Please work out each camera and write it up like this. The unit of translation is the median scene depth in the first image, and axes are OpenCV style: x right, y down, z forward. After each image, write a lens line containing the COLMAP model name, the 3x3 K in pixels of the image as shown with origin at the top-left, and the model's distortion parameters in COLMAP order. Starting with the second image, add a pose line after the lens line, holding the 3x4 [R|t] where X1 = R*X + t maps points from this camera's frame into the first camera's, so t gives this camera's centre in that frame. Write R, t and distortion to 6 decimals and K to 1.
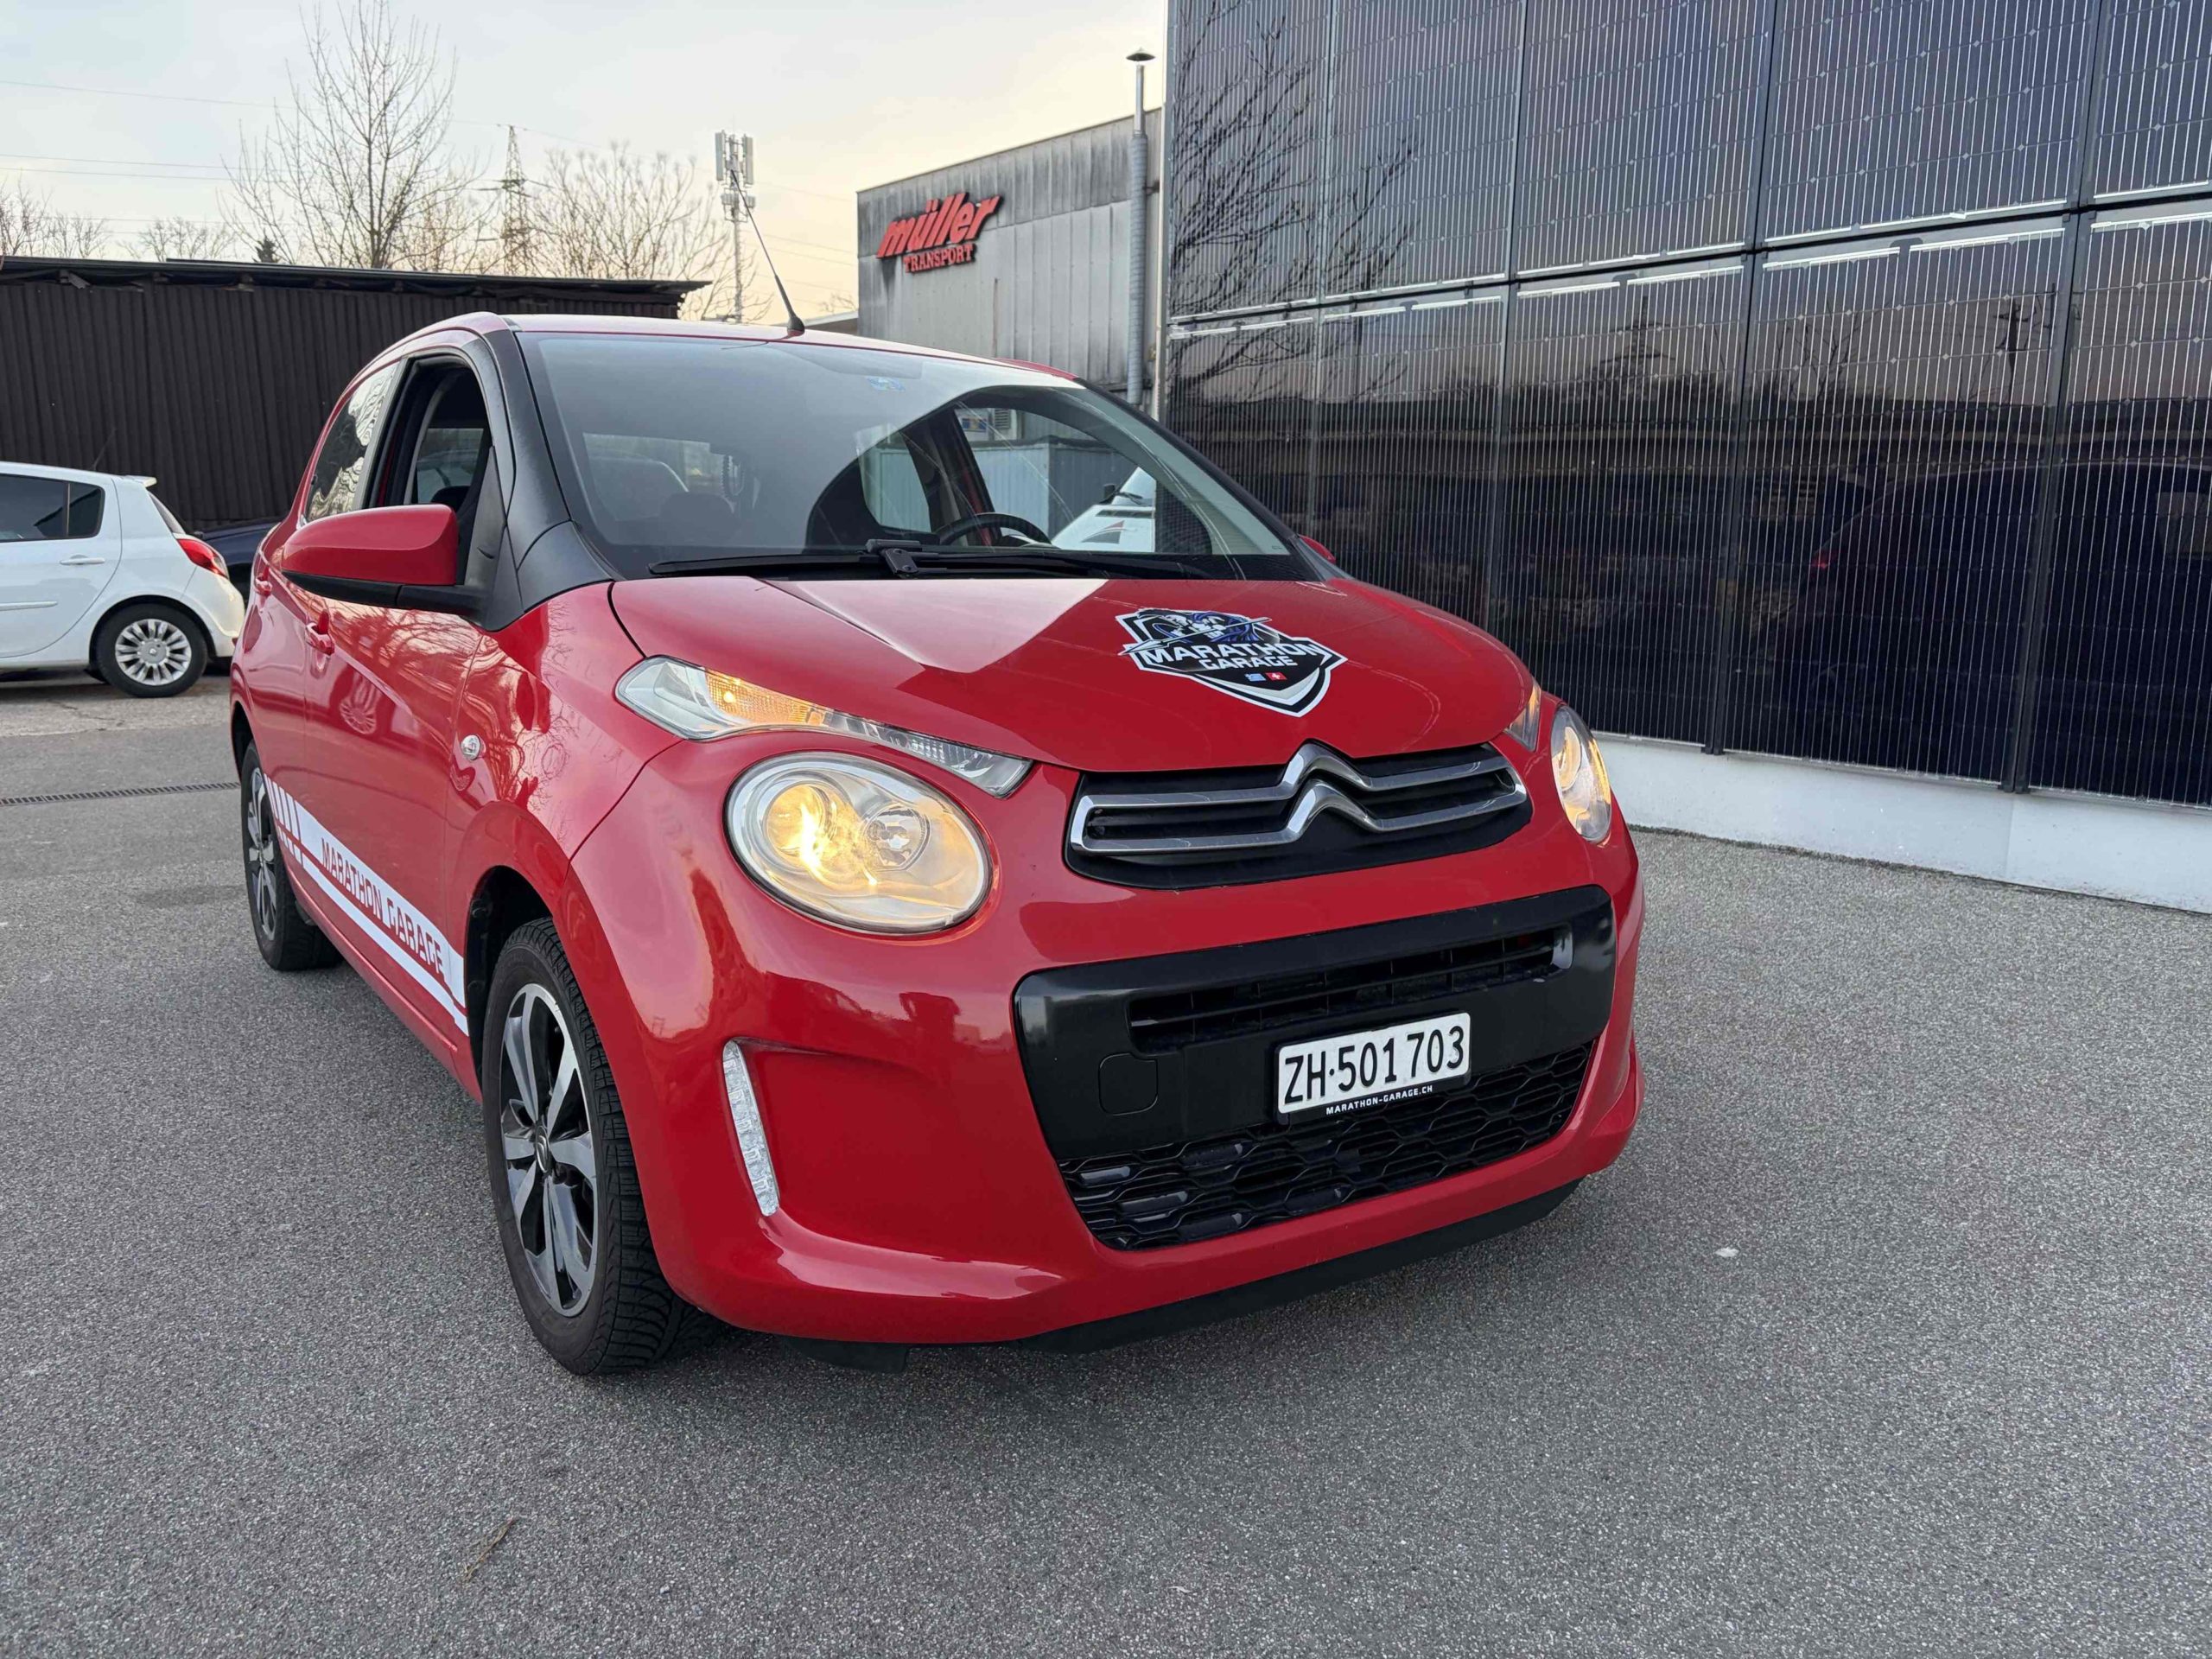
lens RADIAL K [[1675.0, 0, 1090.2], [0, 1675.0, 837.8], [0, 0, 1]] dist [0.019979, -0.011793]
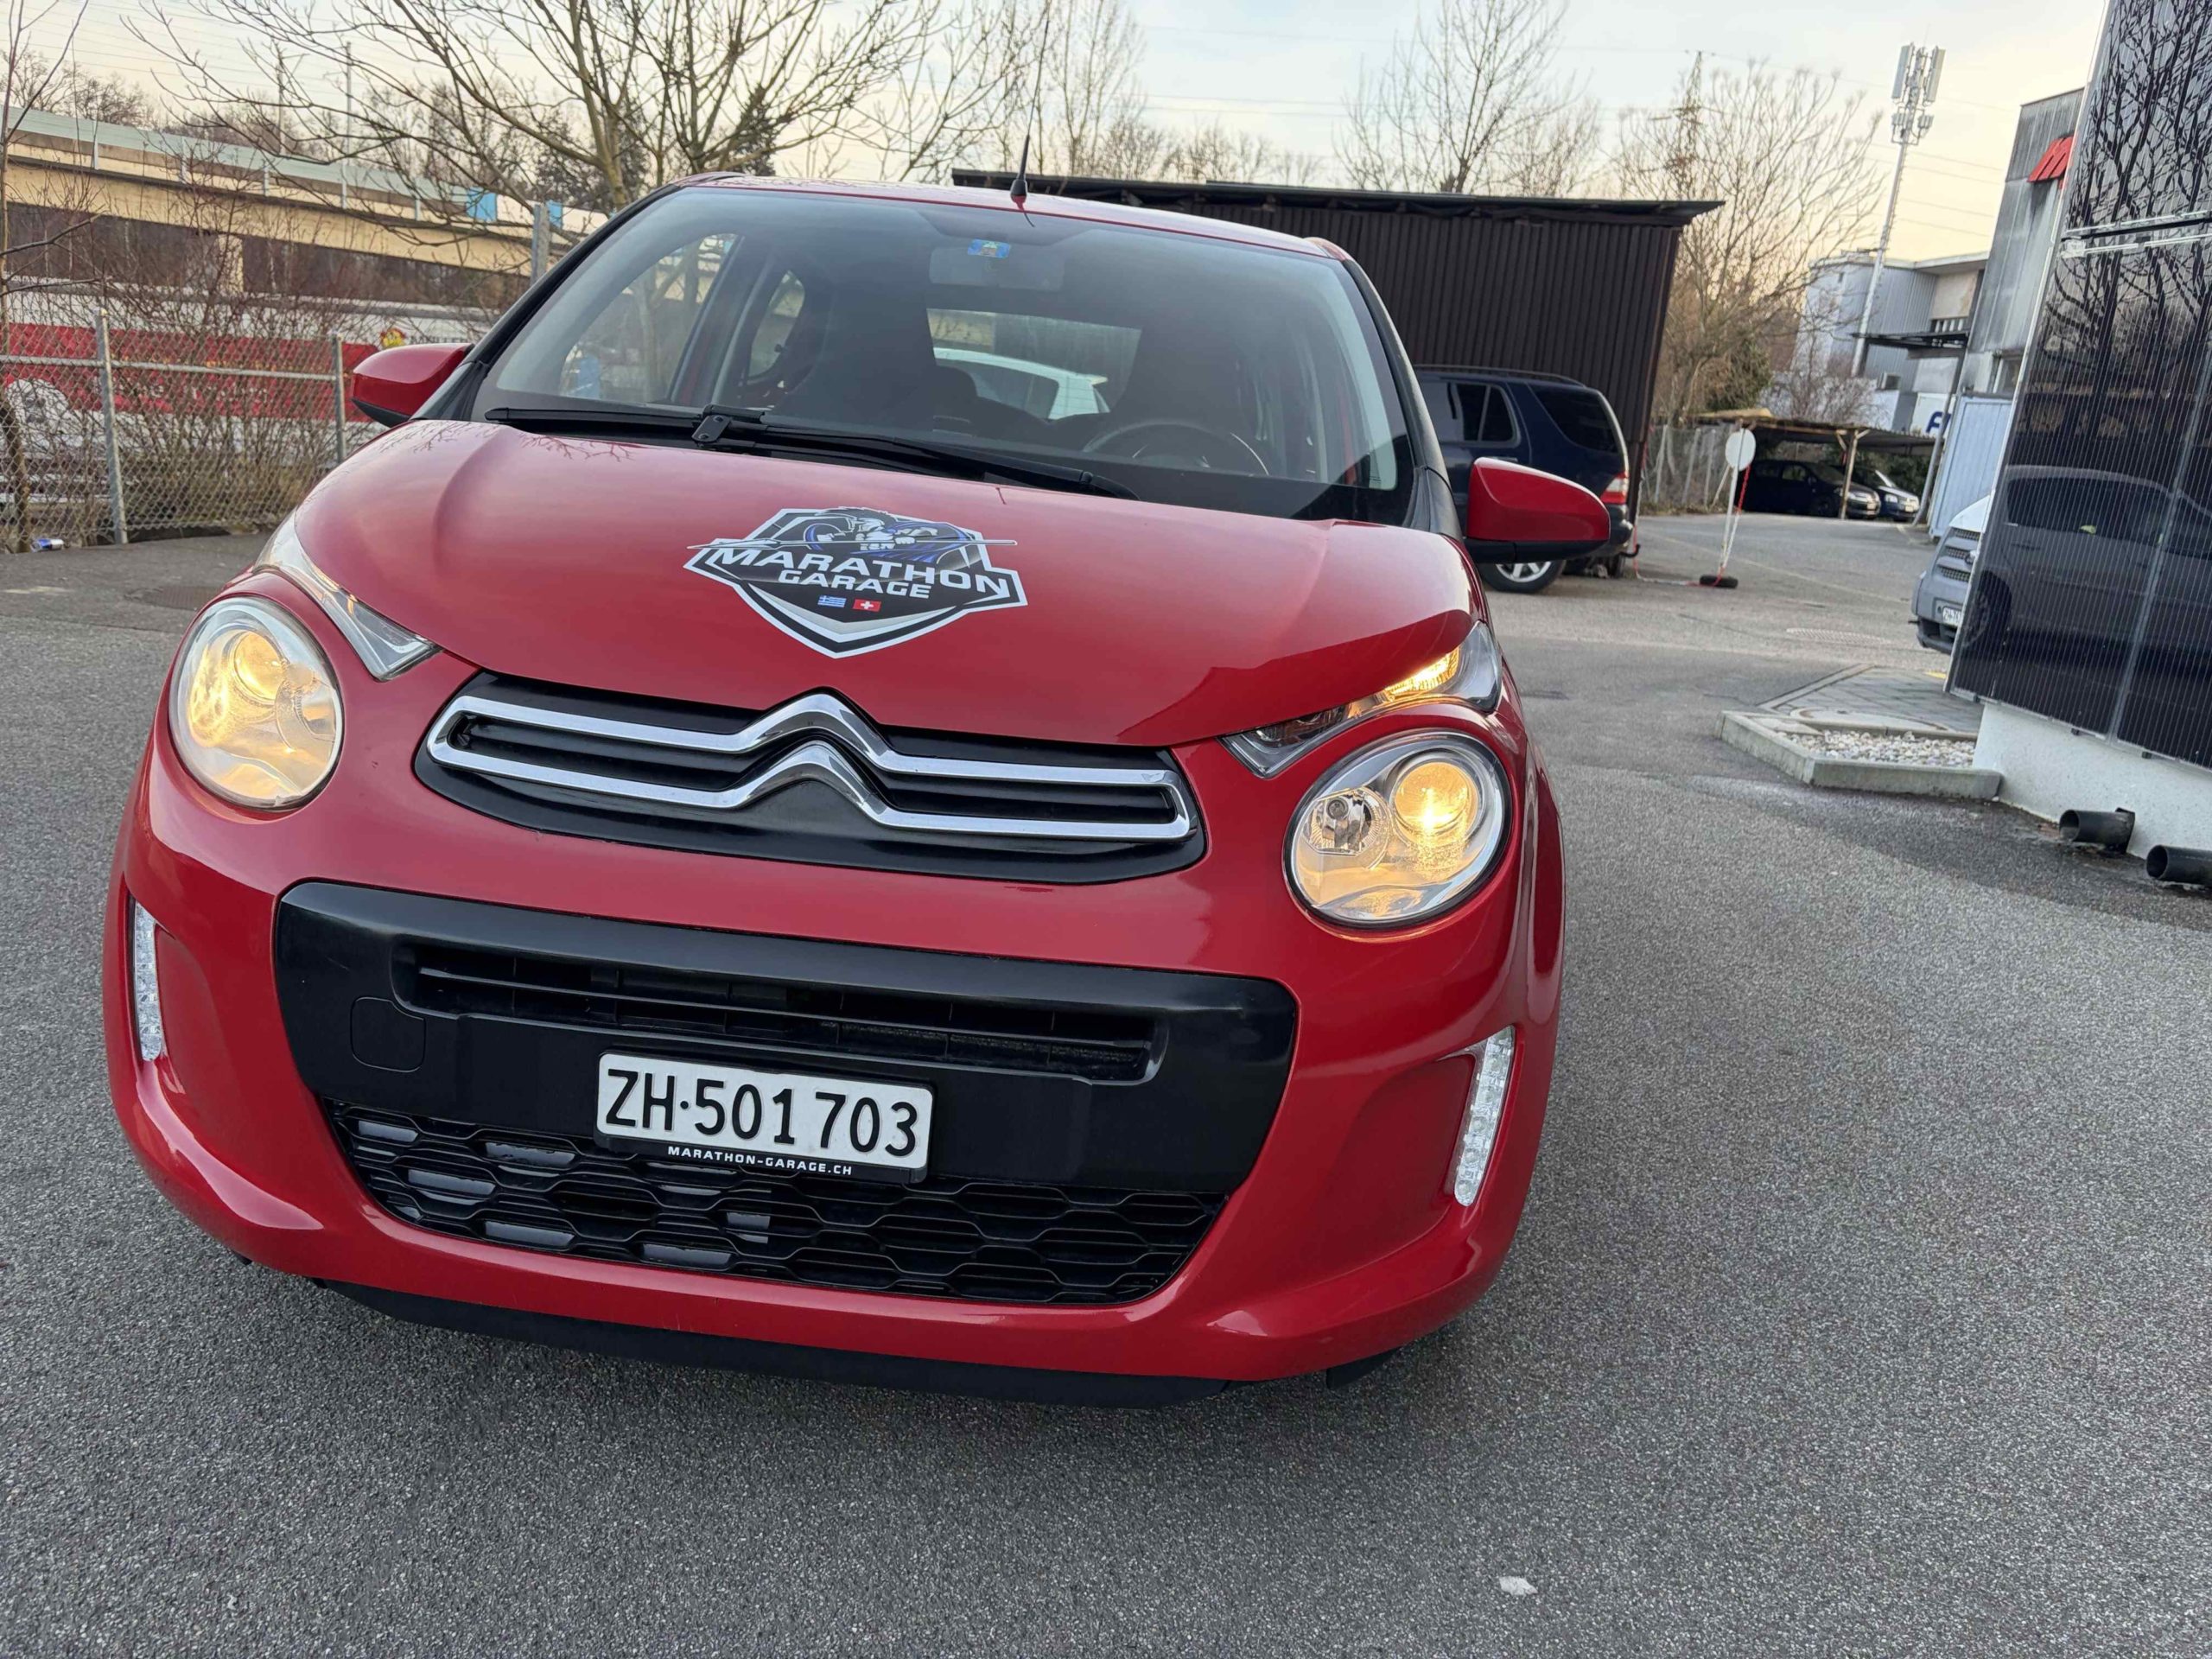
lens RADIAL K [[1675.0, 0, 1069.1], [0, 1675.0, 873.2], [0, 0, 1]] dist [0.019979, -0.011793]
pose [[0.815944, 0.218273, -0.535343, 0.658410], [-0.188463, 0.975830, 0.110623, -0.082799], [0.546549, 0.010630, 0.837359, 0.422939]]
